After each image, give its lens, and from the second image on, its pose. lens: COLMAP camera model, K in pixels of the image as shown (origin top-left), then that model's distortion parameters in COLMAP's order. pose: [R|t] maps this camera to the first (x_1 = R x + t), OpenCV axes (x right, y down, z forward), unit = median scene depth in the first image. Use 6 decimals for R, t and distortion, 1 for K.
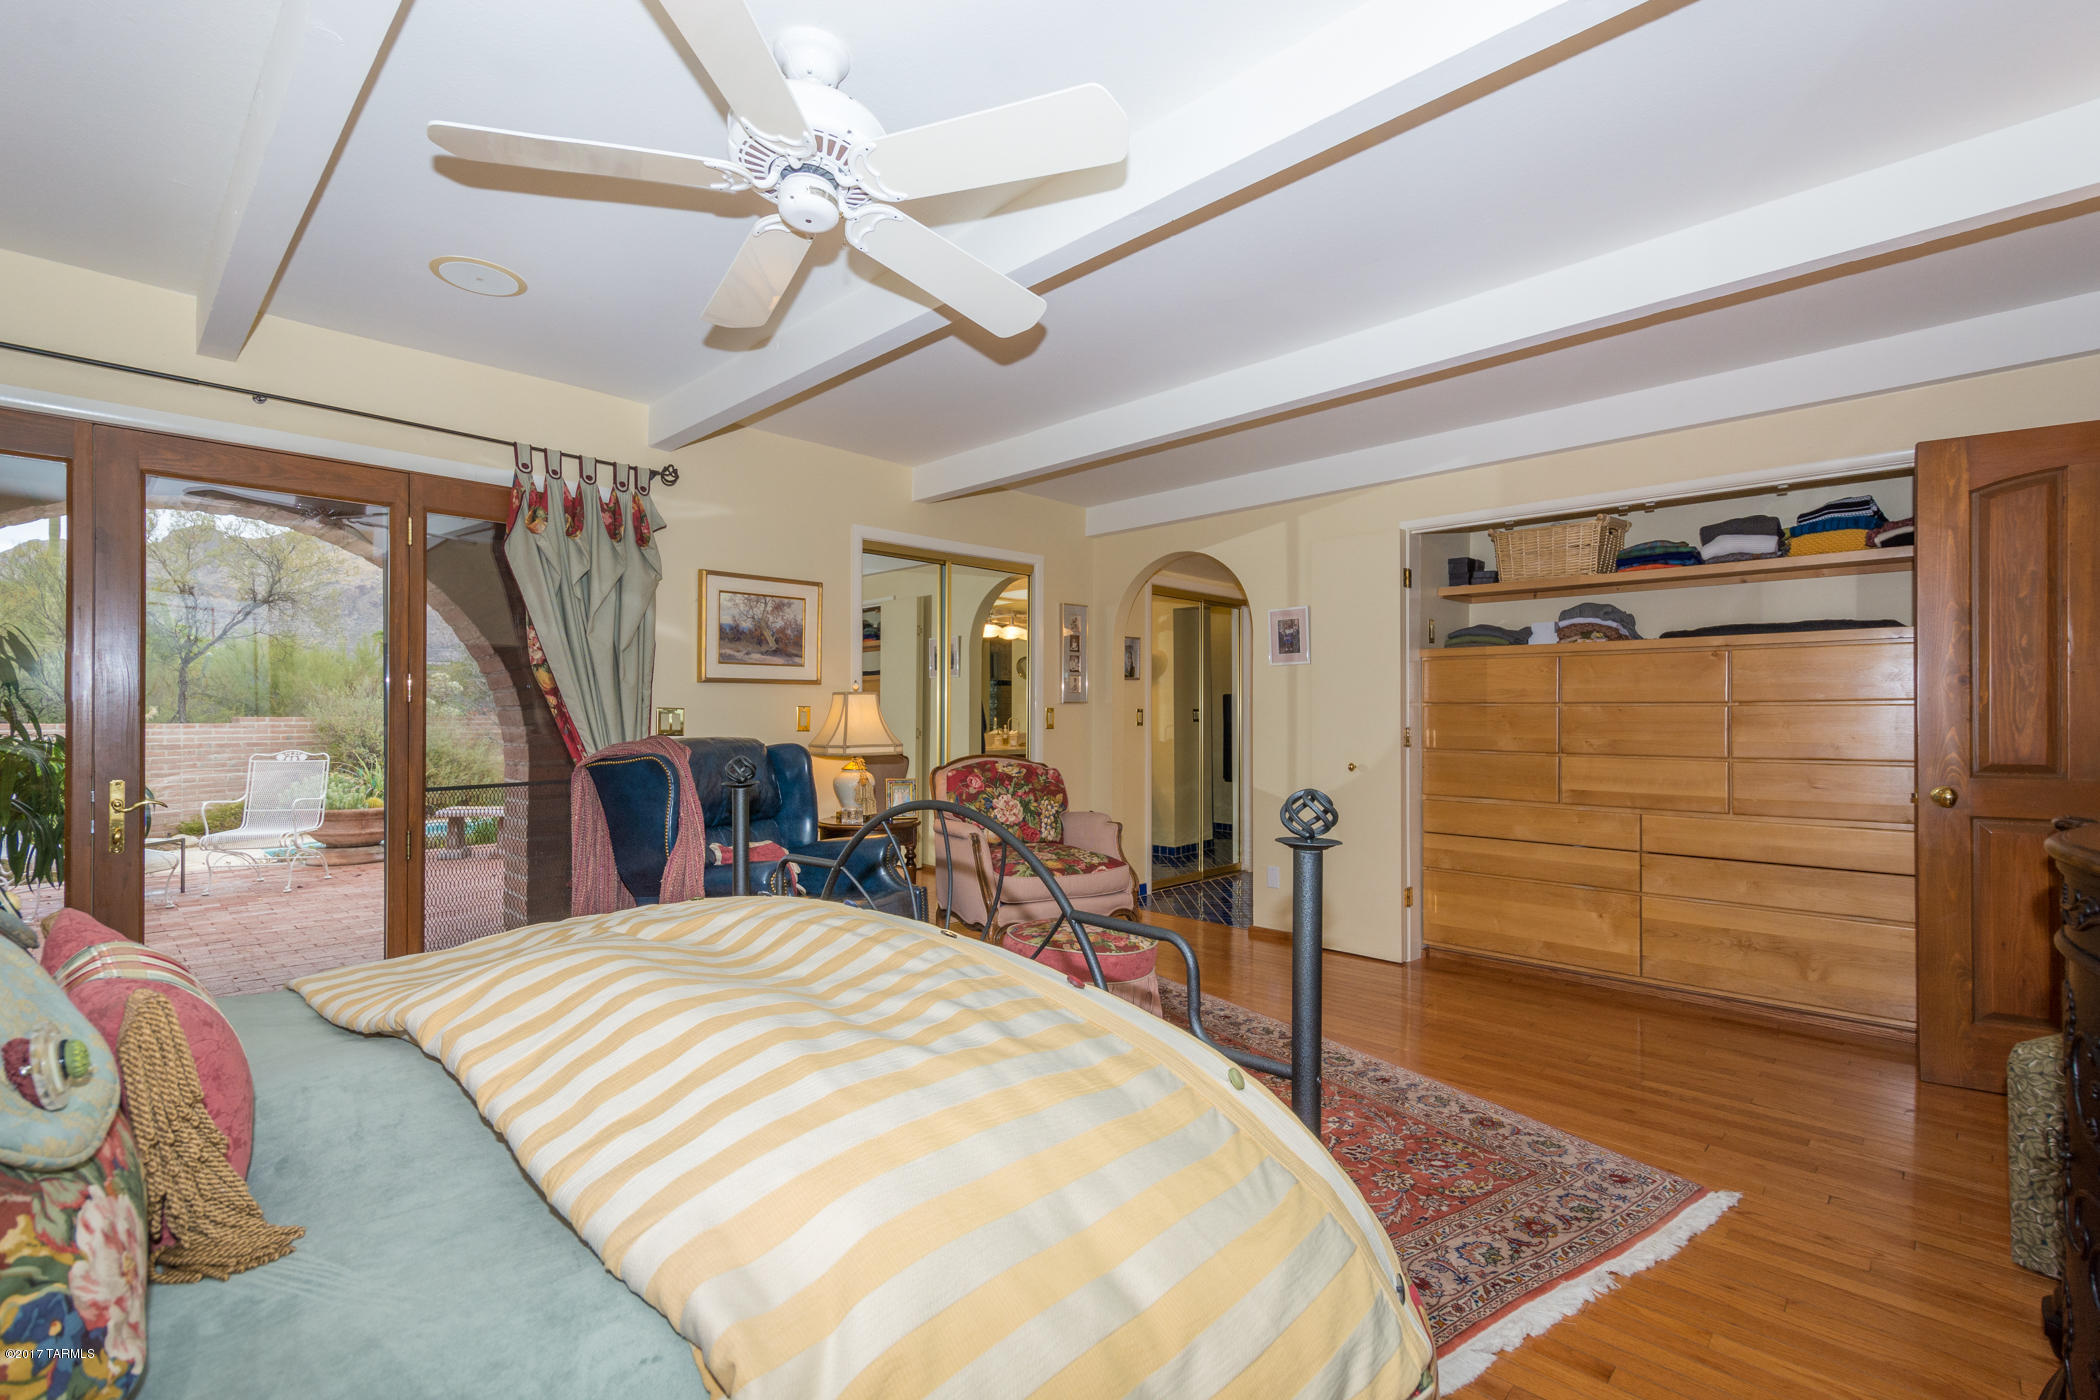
lens RADIAL K [[932.9, 0, 1056.0], [0, 932.9, 710.9], [0, 0, 1]] dist [0.013517, -0.002618]
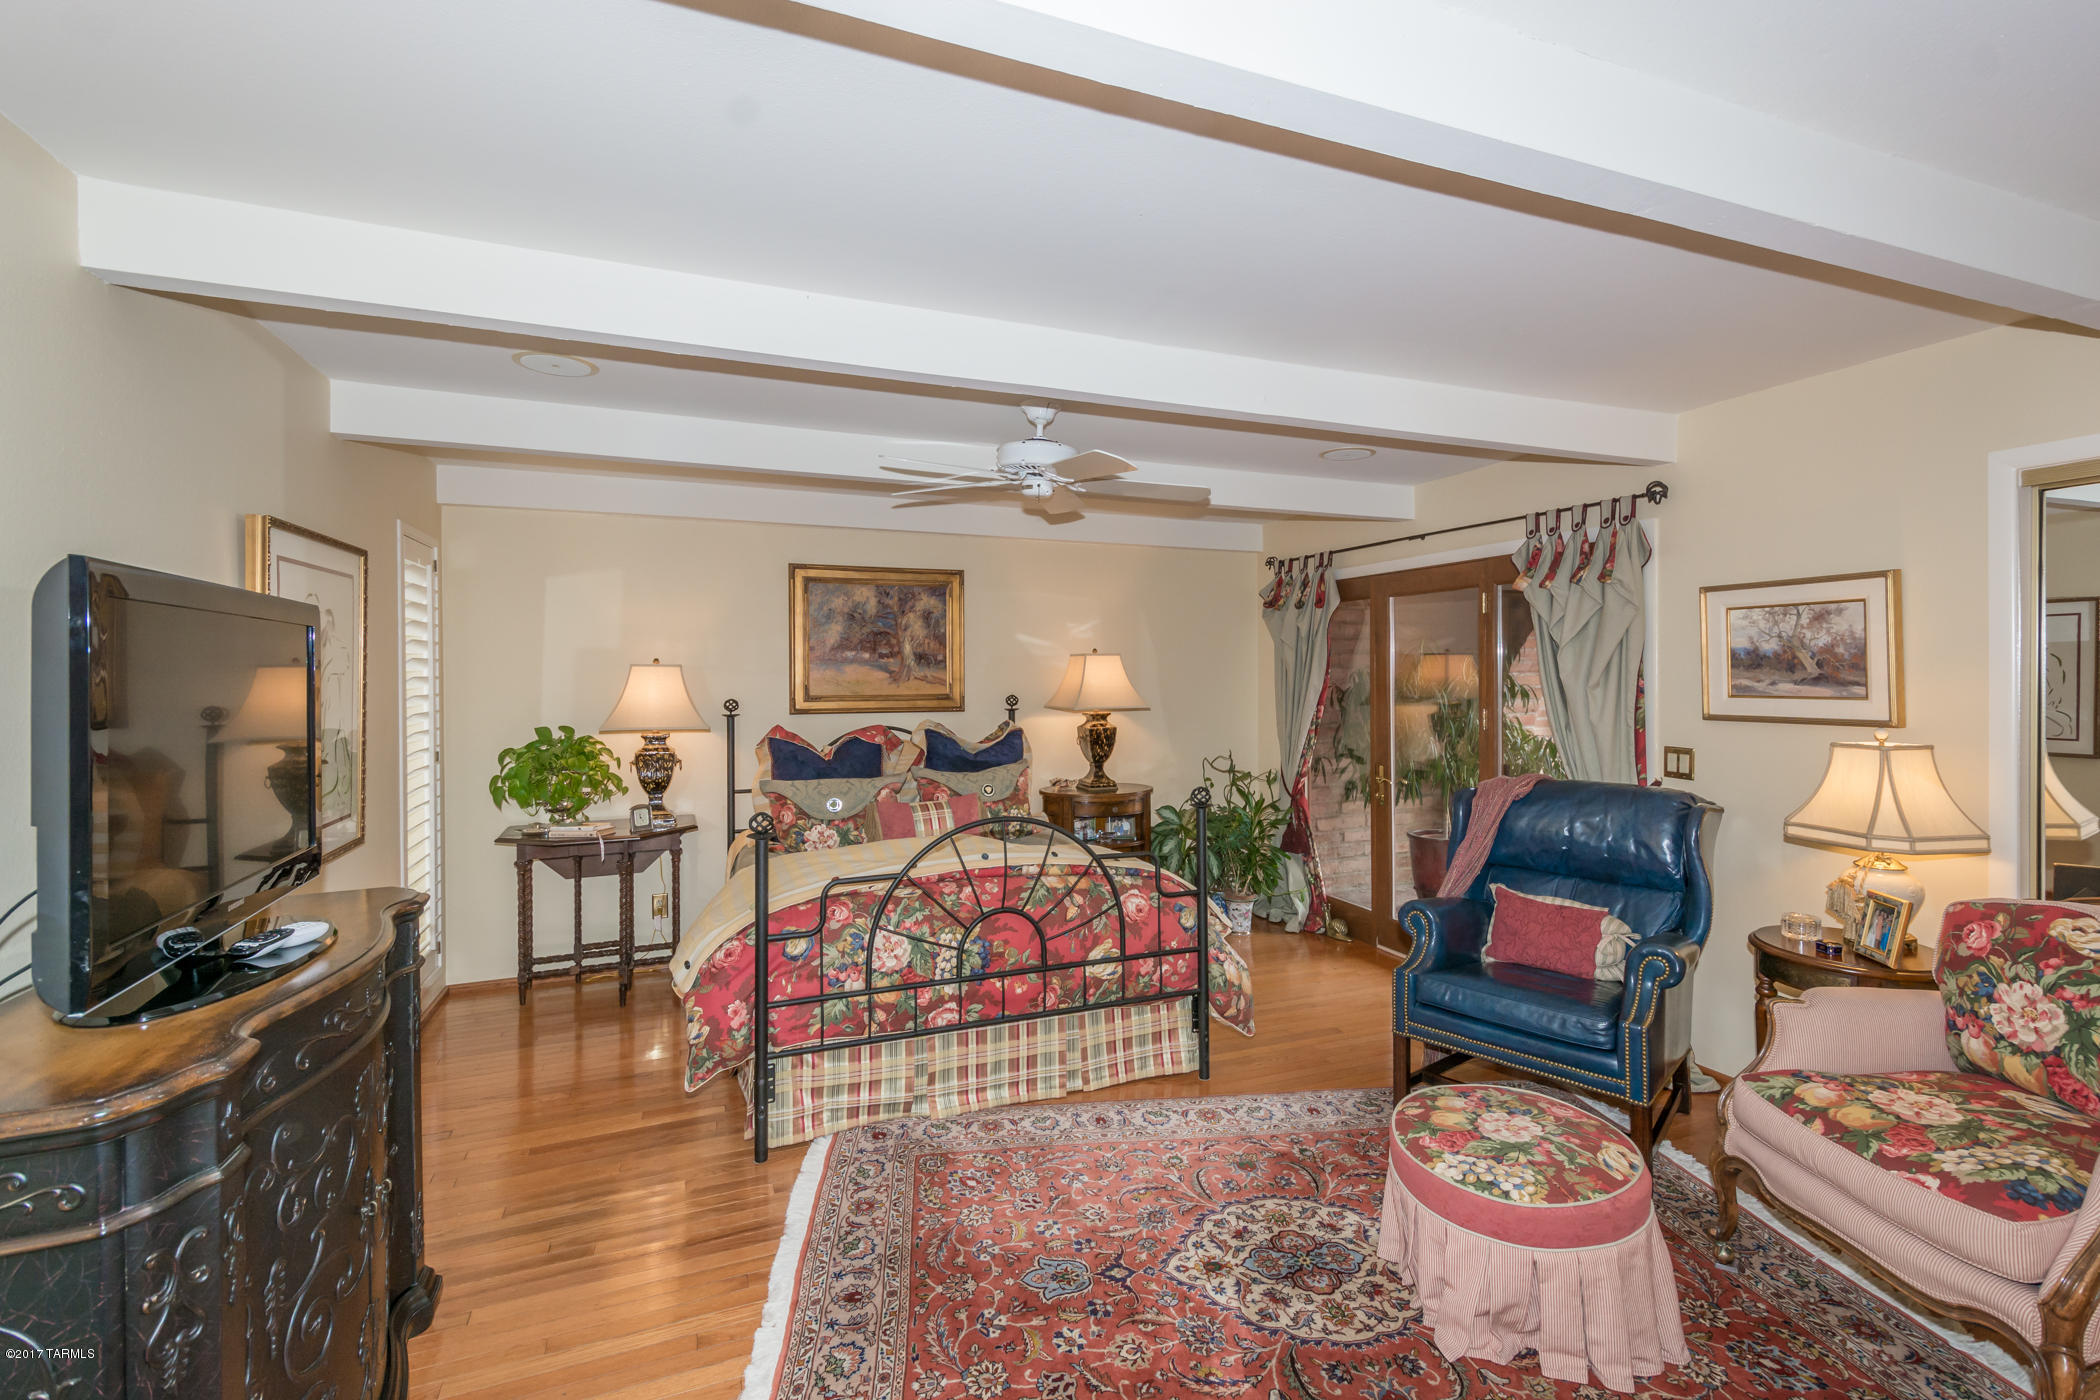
lens RADIAL K [[932.9, 0, 1061.8], [0, 932.9, 680.2], [0, 0, 1]] dist [0.013517, -0.002618]
pose [[-0.422864, 0.005720, -0.906175, 0.607049], [0.001575, 0.999983, 0.005577, -0.068974], [0.906192, 0.000931, -0.422866, 0.791183]]
